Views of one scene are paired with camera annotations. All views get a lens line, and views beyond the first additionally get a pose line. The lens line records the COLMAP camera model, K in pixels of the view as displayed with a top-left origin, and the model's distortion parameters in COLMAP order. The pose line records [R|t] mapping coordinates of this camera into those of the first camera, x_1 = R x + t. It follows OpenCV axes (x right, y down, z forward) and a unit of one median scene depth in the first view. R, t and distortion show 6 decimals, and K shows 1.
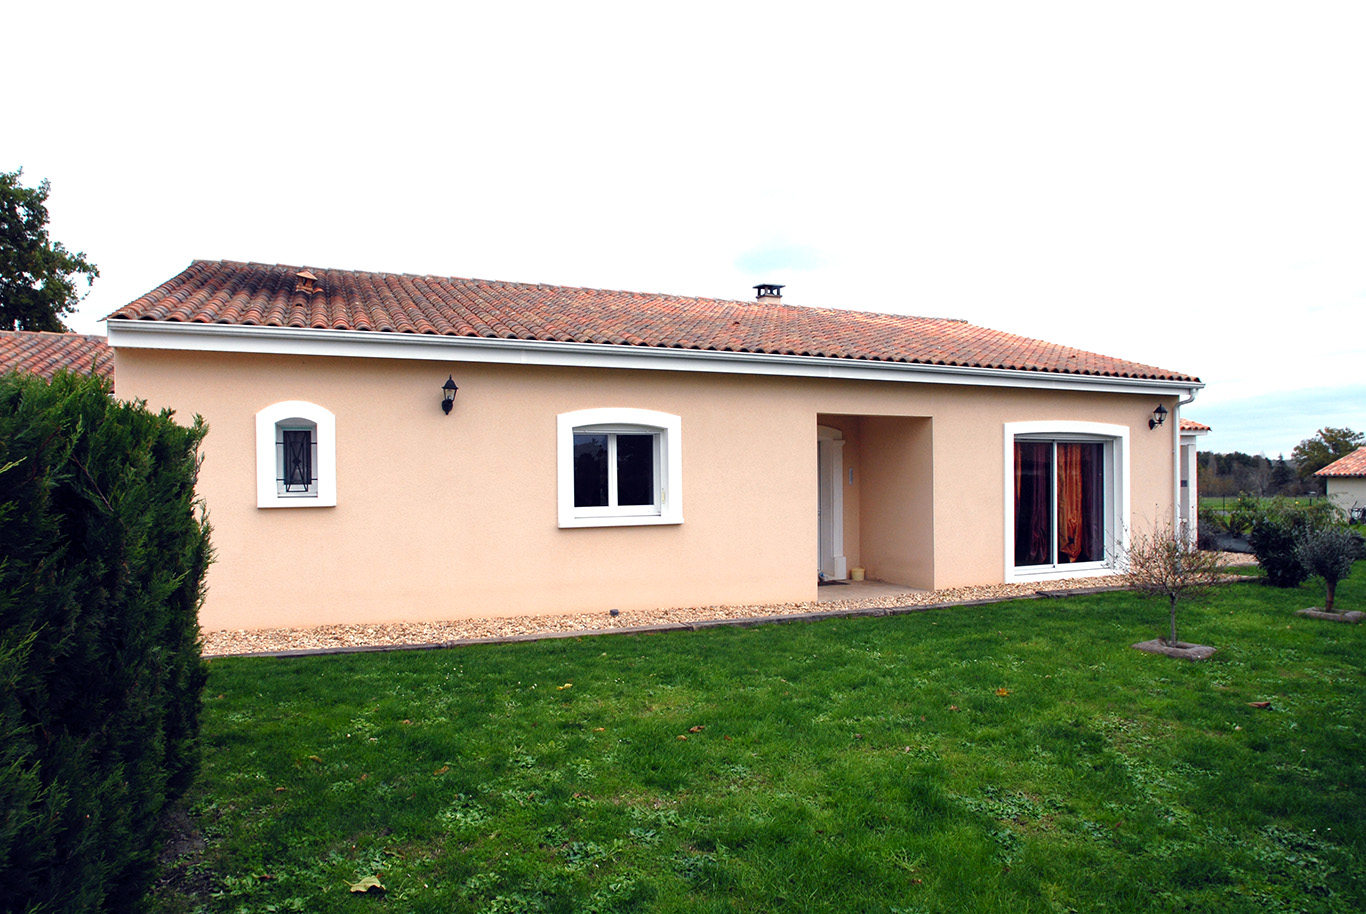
lens RADIAL K [[816.3, 0, 686.4], [0, 816.3, 478.8], [0, 0, 1]] dist [-0.074708, 0.049758]
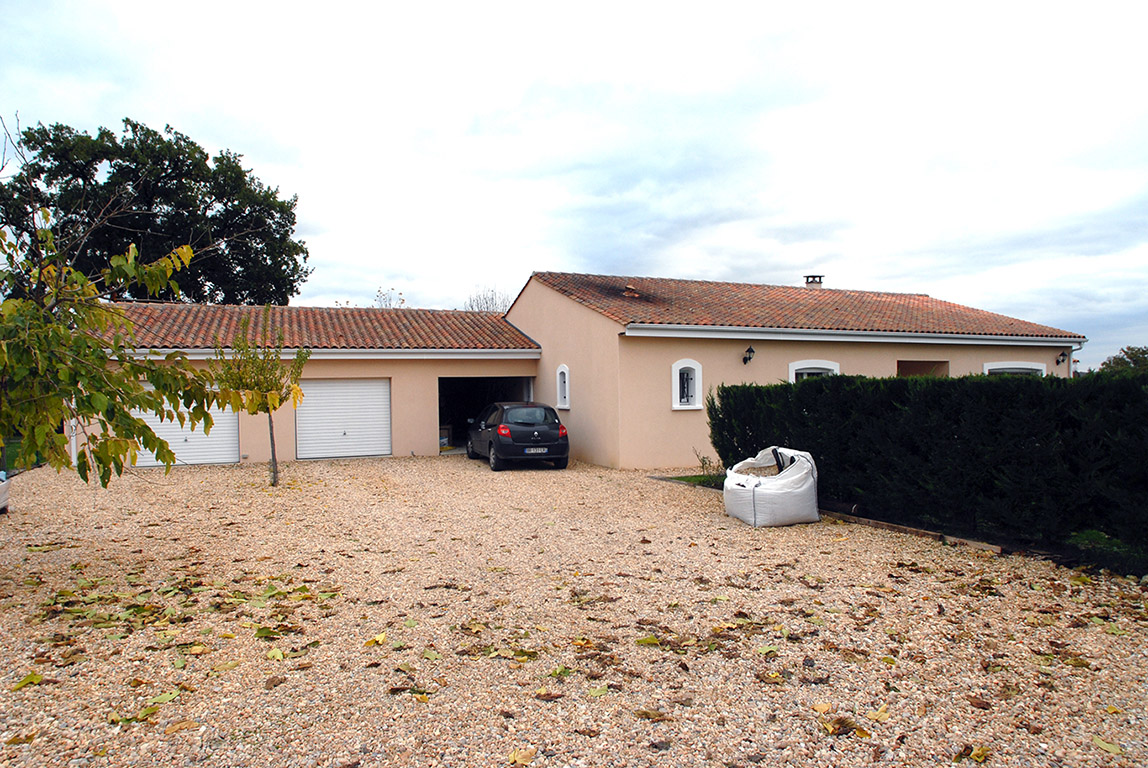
lens RADIAL K [[686.0, 0, 576.8], [0, 686.0, 402.3], [0, 0, 1]] dist [-0.074708, 0.049758]
pose [[0.999944, -0.003970, -0.009833, -0.368261], [0.004141, 0.999840, 0.017395, -0.007404], [0.009762, -0.017435, 0.999800, -0.387935]]
